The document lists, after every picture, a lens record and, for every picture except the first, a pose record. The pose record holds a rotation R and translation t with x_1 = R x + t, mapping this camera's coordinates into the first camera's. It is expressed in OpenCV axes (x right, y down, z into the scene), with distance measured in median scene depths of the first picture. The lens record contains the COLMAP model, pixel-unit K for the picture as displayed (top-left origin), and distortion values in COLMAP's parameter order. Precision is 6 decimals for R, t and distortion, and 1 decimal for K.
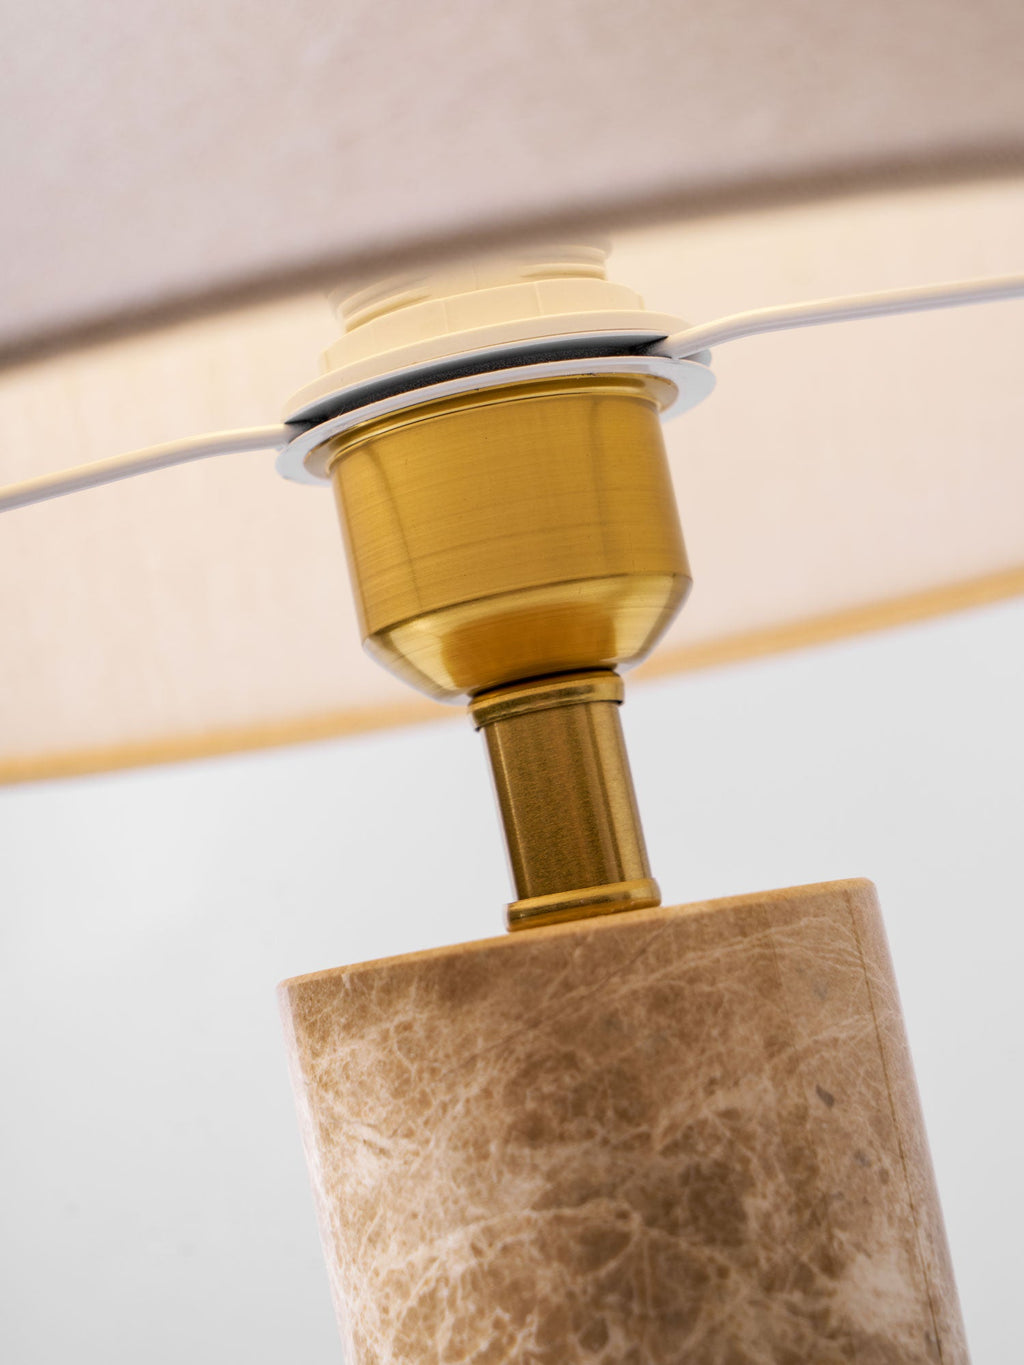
lens RADIAL K [[3319.2, 0, 512.0], [0, 3319.2, 682.5], [0, 0, 1]] dist [-0.041399, -0.467750]
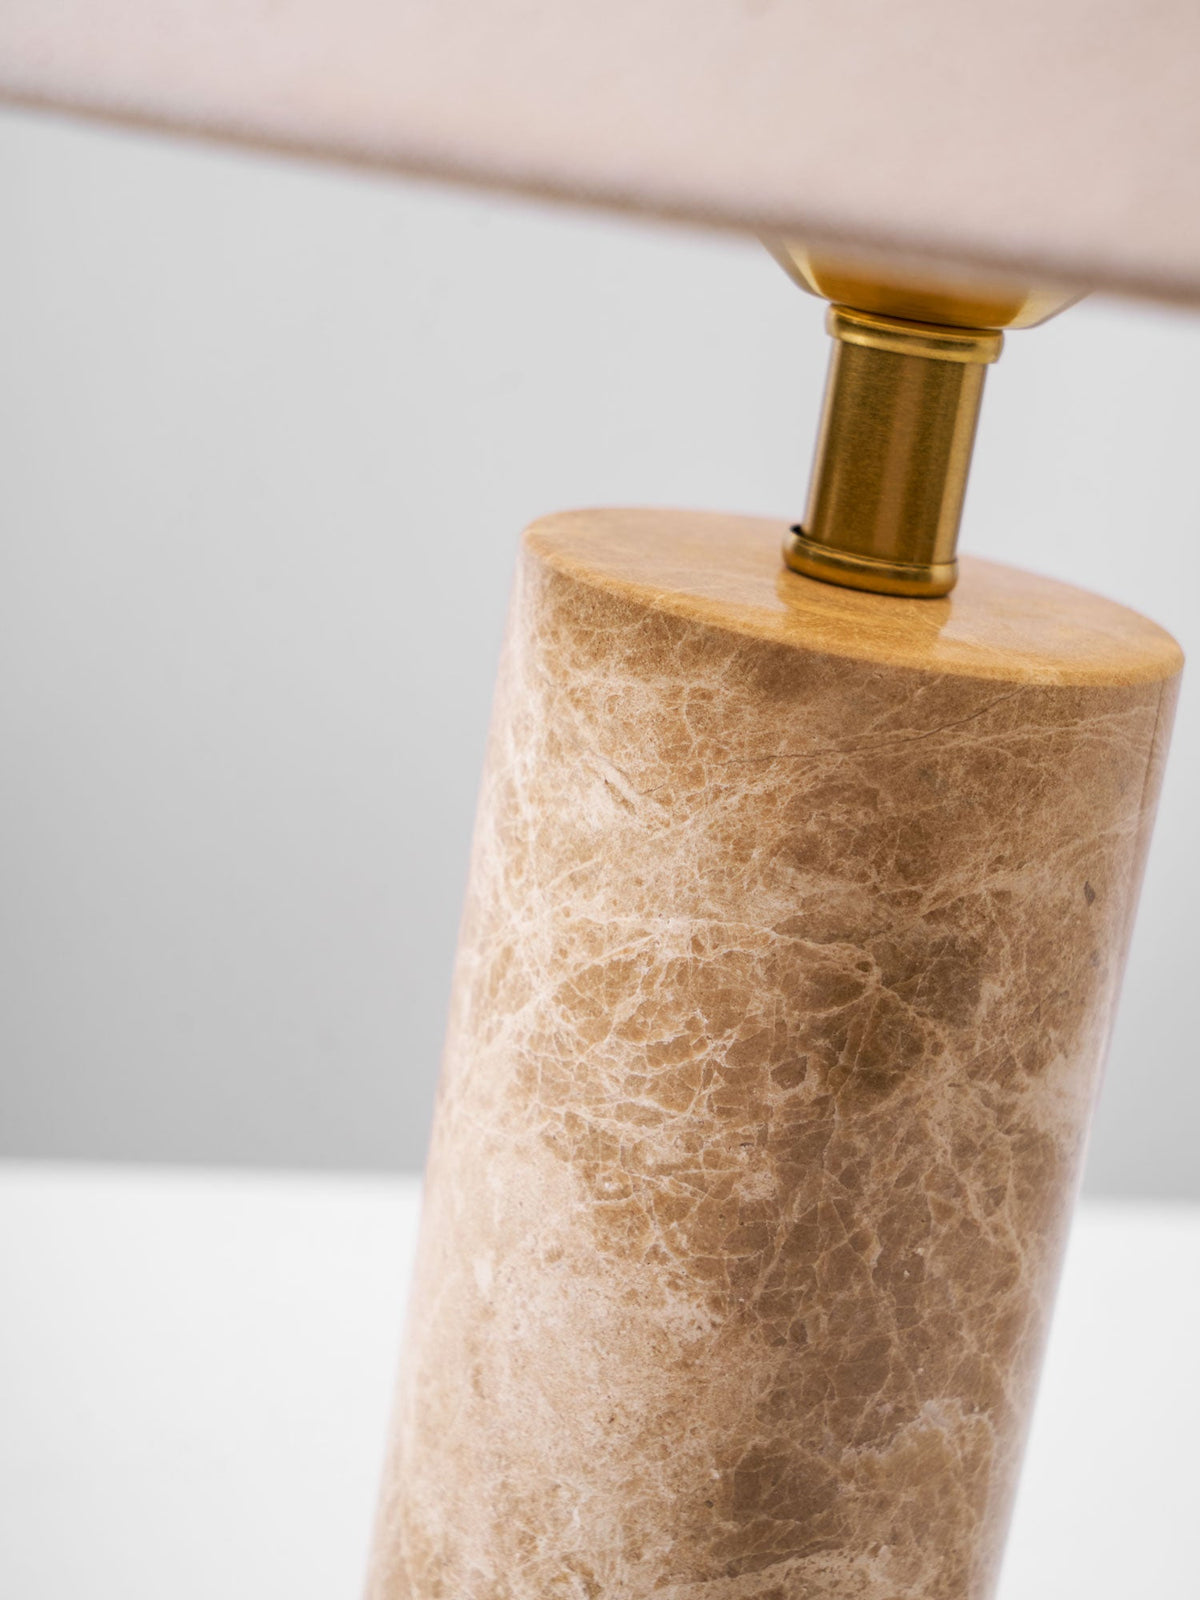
lens RADIAL K [[3890.7, 0, 600.0], [0, 3890.7, 800.0], [0, 0, 1]] dist [-0.041399, -0.467750]
pose [[0.927667, 0.289968, 0.235272, -0.303423], [-0.352385, 0.888245, 0.294696, -0.175453], [-0.123527, -0.356286, 0.926176, 0.011034]]
